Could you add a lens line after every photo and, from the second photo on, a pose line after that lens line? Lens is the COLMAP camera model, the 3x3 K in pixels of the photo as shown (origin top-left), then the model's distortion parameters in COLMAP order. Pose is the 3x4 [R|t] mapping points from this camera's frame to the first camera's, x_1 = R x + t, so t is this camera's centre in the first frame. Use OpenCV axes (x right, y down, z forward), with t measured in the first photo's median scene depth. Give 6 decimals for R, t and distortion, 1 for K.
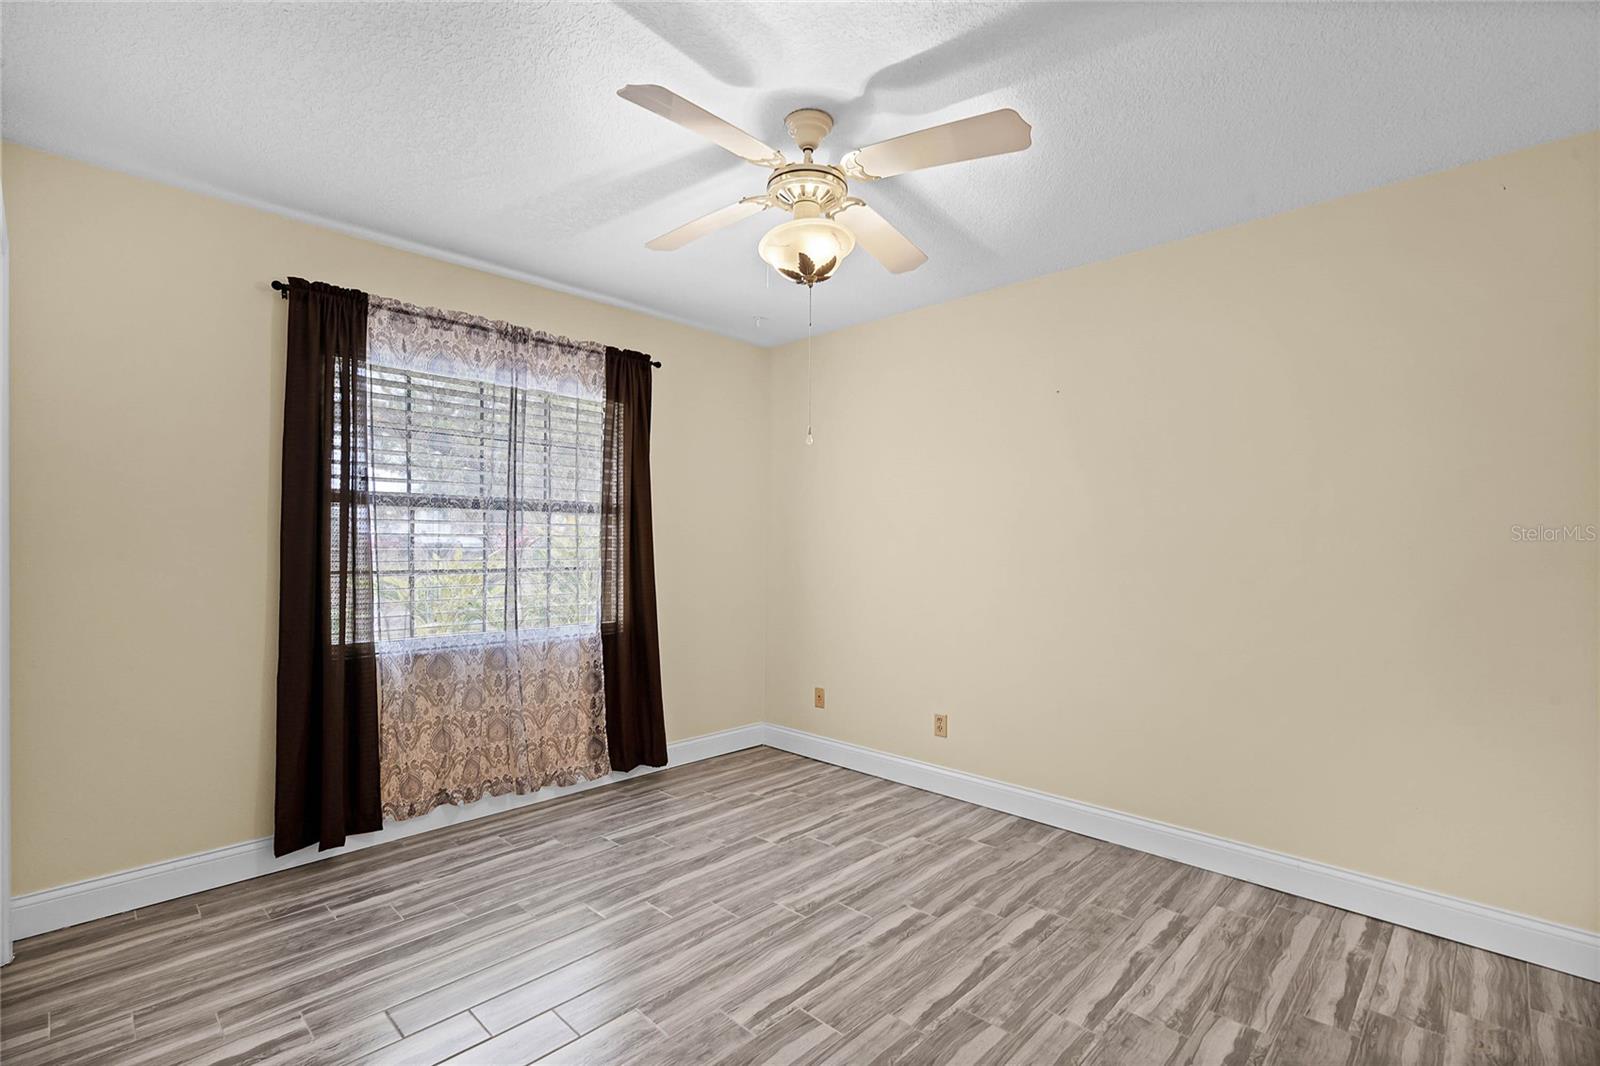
lens RADIAL K [[732.8, 0, 800.4], [0, 732.8, 534.7], [0, 0, 1]] dist [-0.002064, 0.001680]
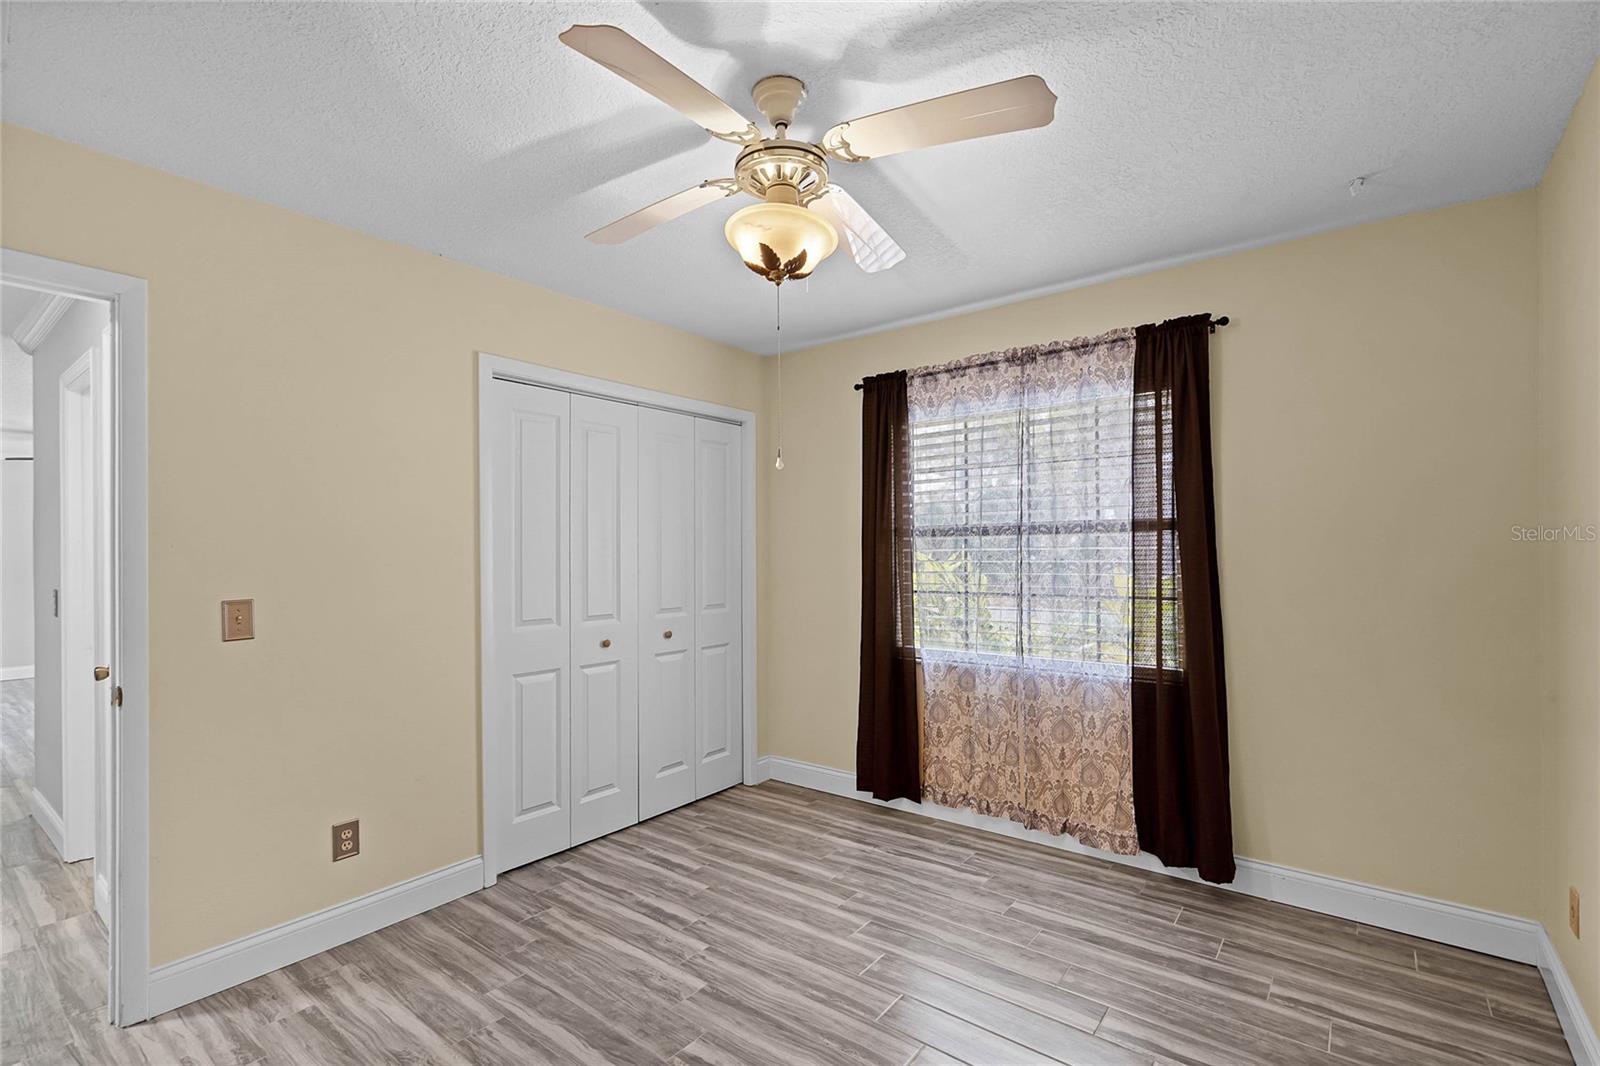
lens RADIAL K [[722.3, 0, 792.2], [0, 722.3, 533.9], [0, 0, 1]] dist [-0.003255, 0.000889]
pose [[0.102710, -0.030348, -0.994248, 0.592809], [0.022480, 0.999350, -0.028181, -0.016351], [0.994457, -0.019456, 0.103326, 0.648747]]
